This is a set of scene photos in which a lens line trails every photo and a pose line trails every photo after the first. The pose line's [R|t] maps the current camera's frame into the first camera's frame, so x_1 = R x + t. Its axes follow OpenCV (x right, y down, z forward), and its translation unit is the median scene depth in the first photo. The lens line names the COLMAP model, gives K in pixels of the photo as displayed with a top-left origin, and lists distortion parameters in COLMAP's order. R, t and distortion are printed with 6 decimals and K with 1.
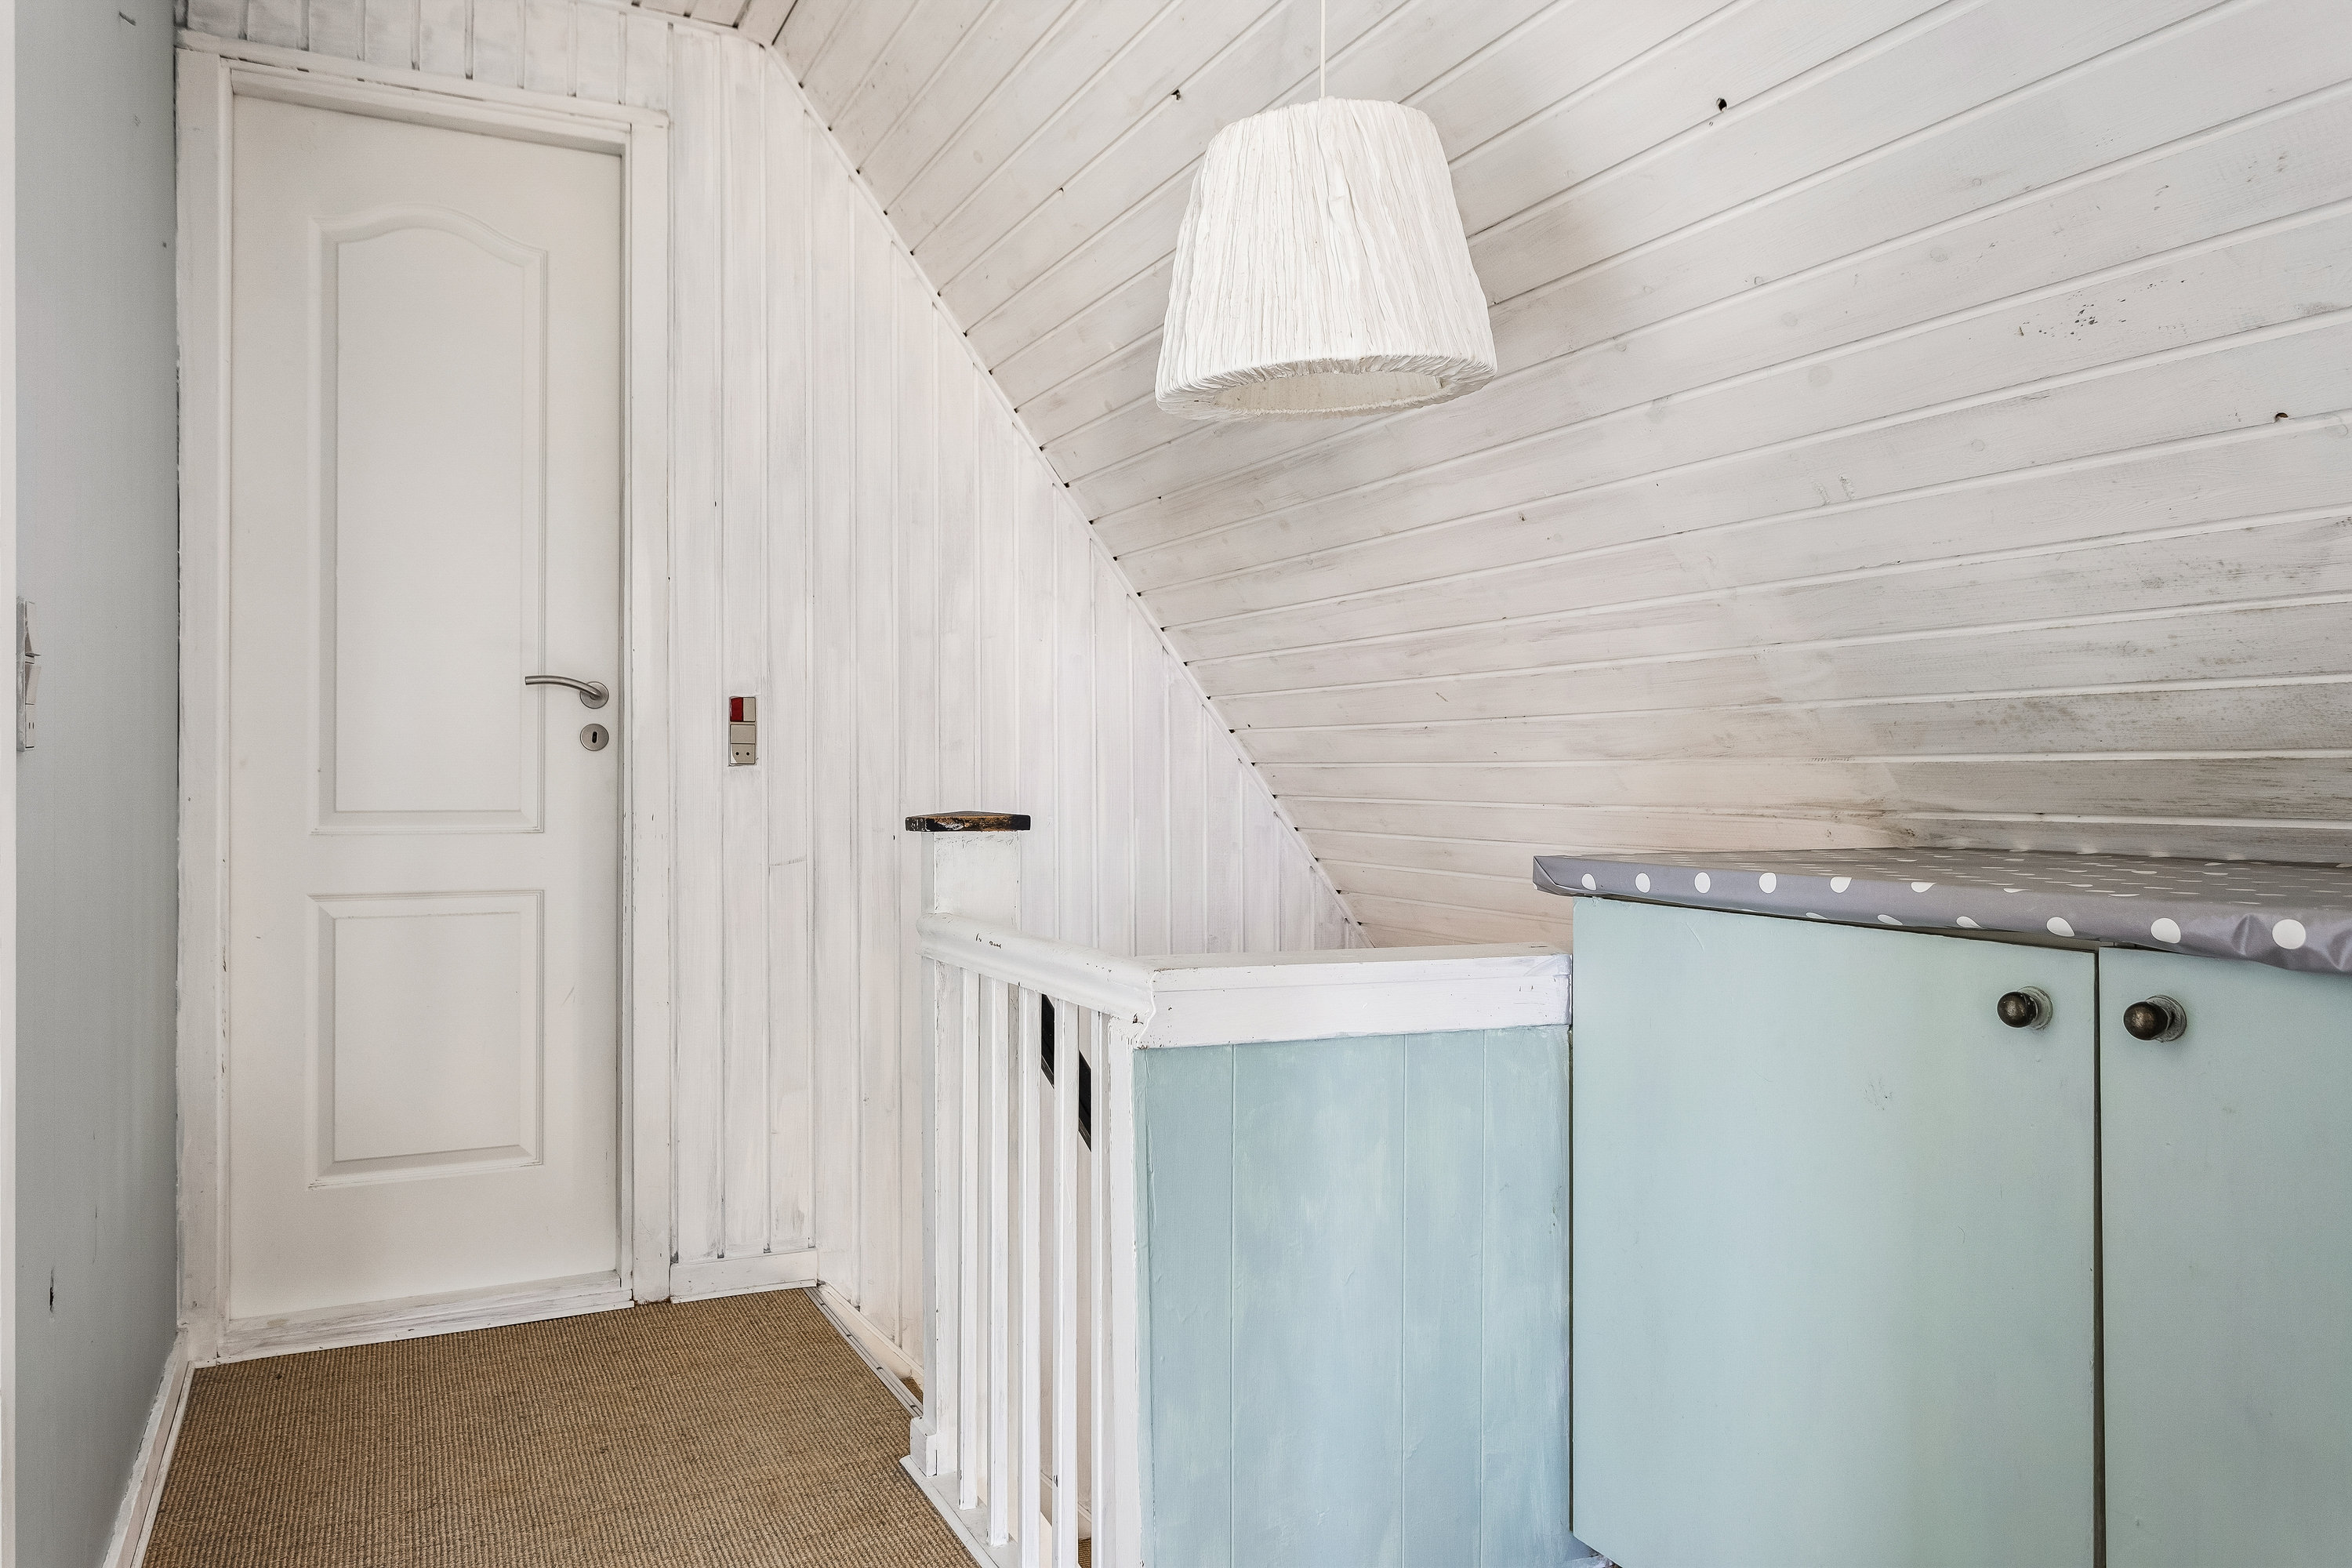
lens RADIAL K [[1650.5, 0, 1176.0], [0, 1650.5, 784.0], [0, 0, 1]] dist [0.000542, -0.000192]
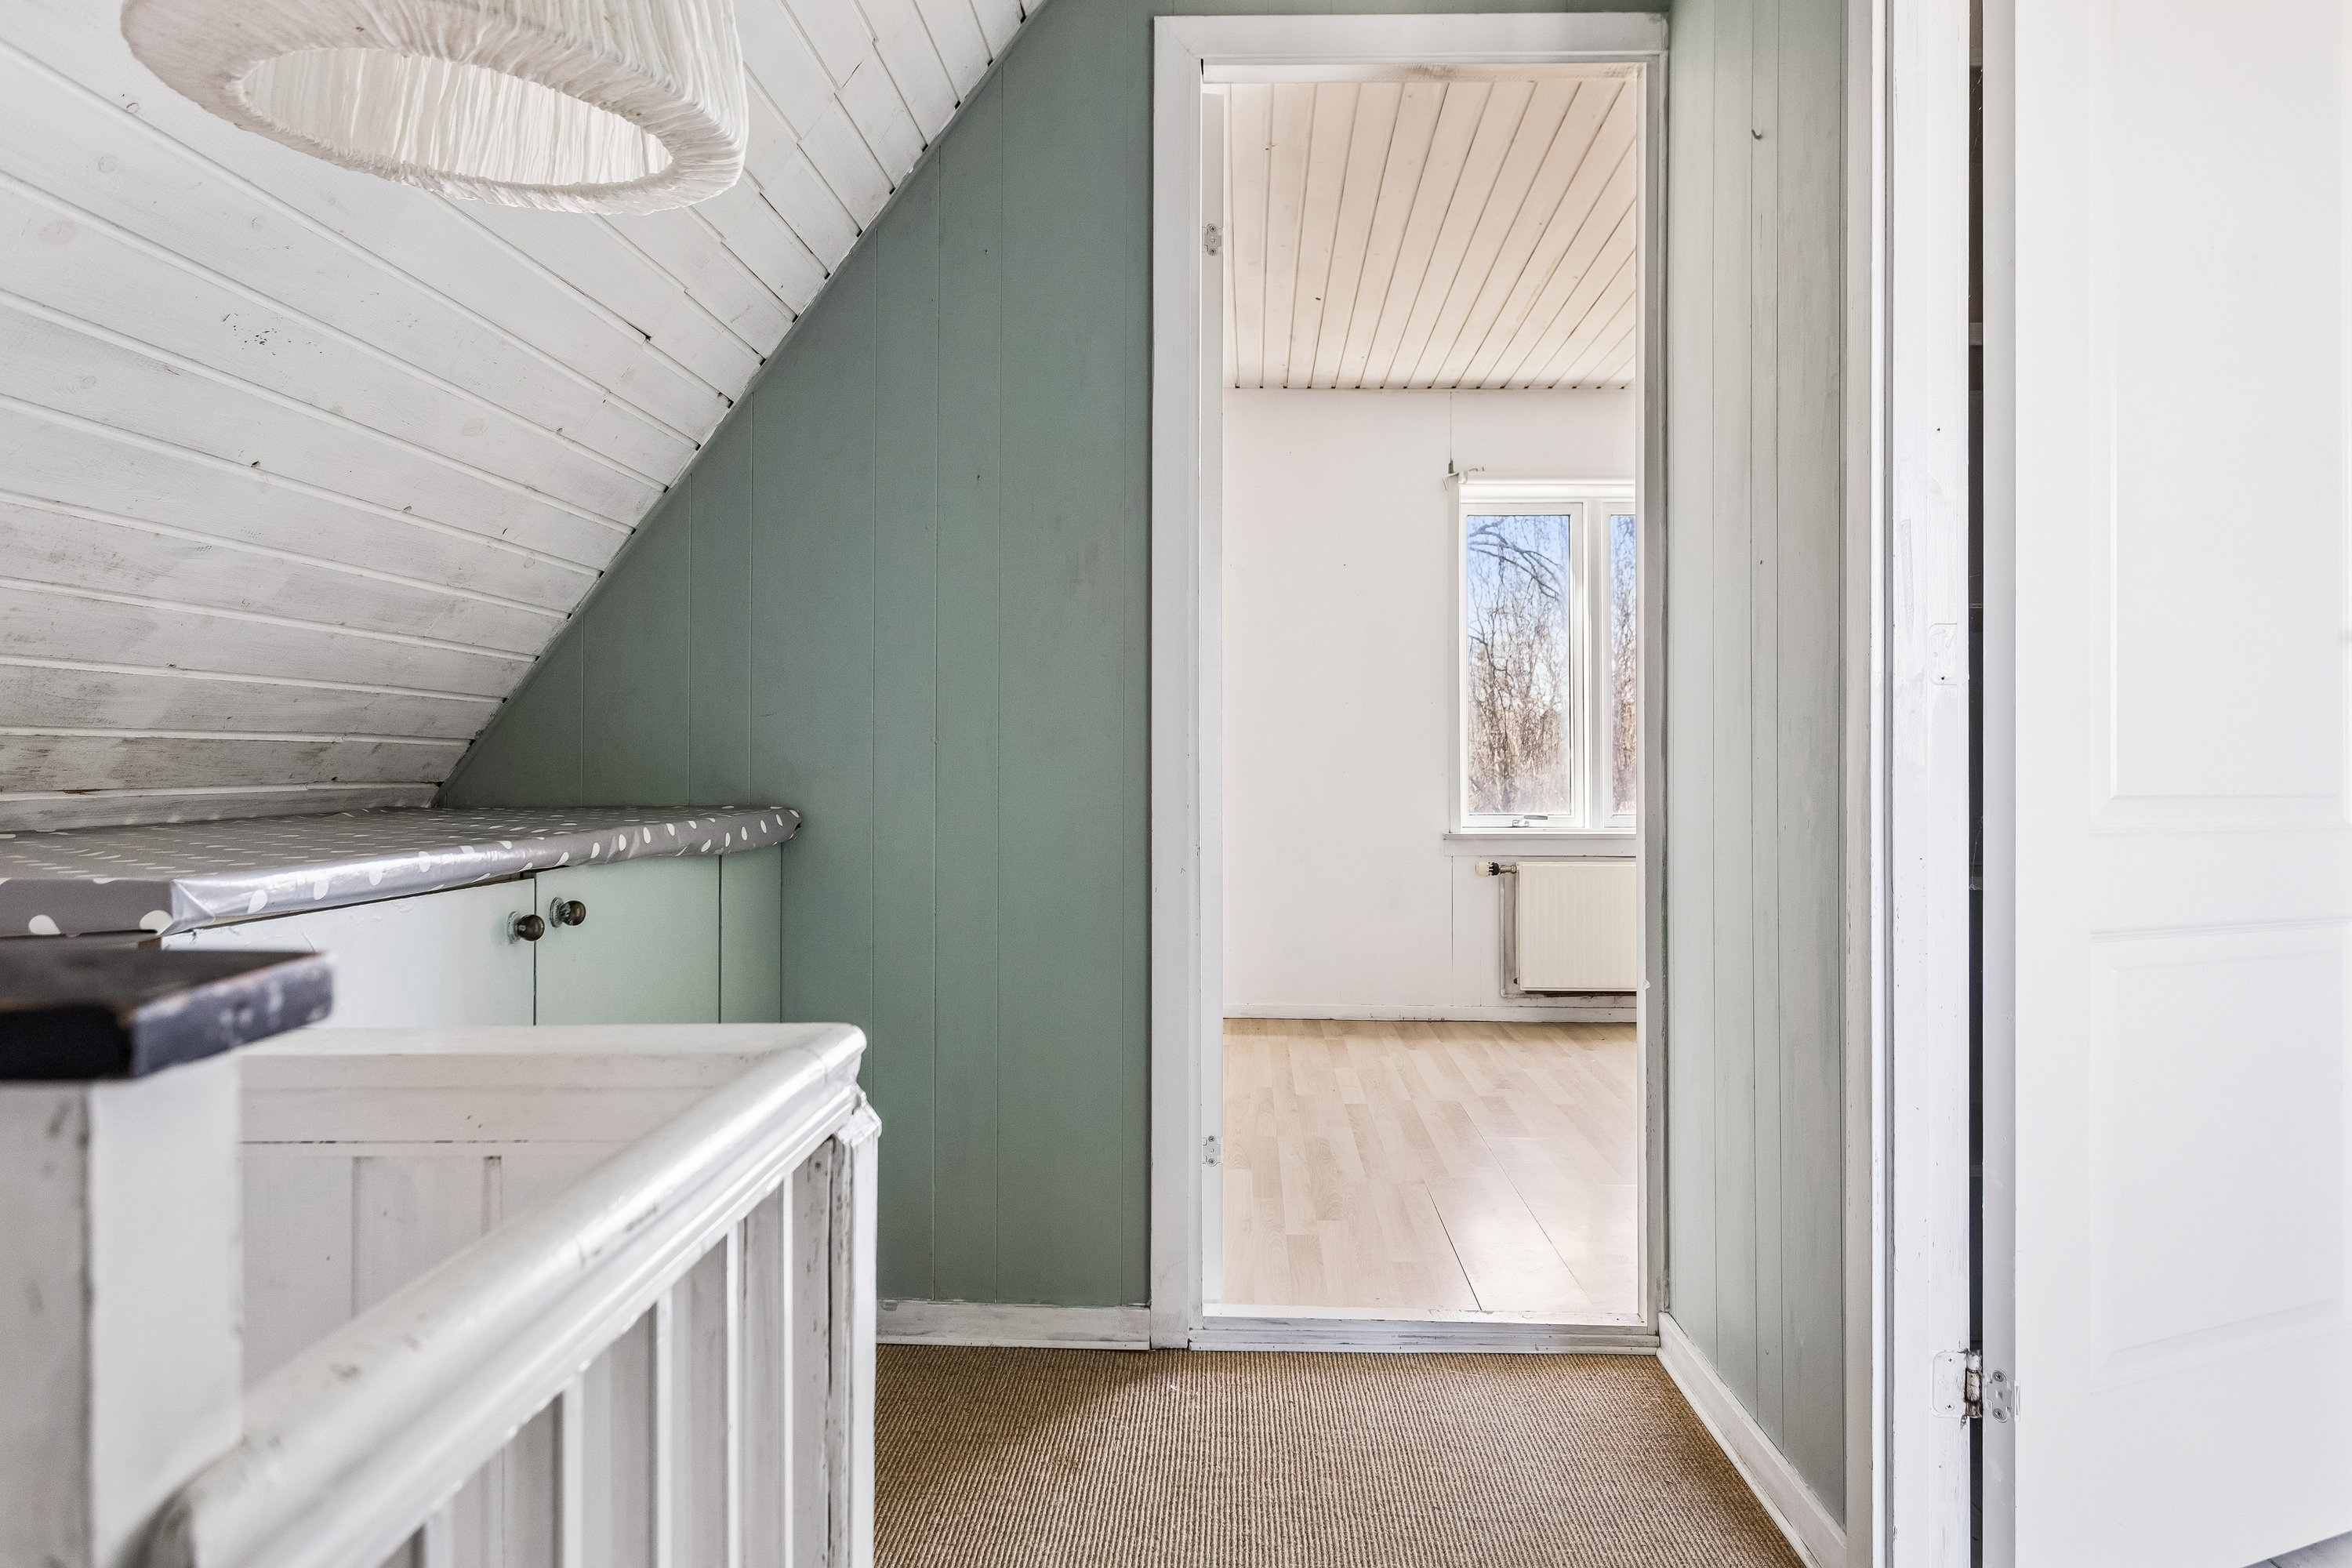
lens RADIAL K [[1650.5, 0, 1176.0], [0, 1650.5, 784.0], [0, 0, 1]] dist [0.000542, -0.000192]
pose [[-0.879982, -0.005269, 0.474977, -0.494243], [0.005058, 0.999778, 0.020463, -0.002096], [-0.474980, 0.020409, -0.879760, 1.616552]]
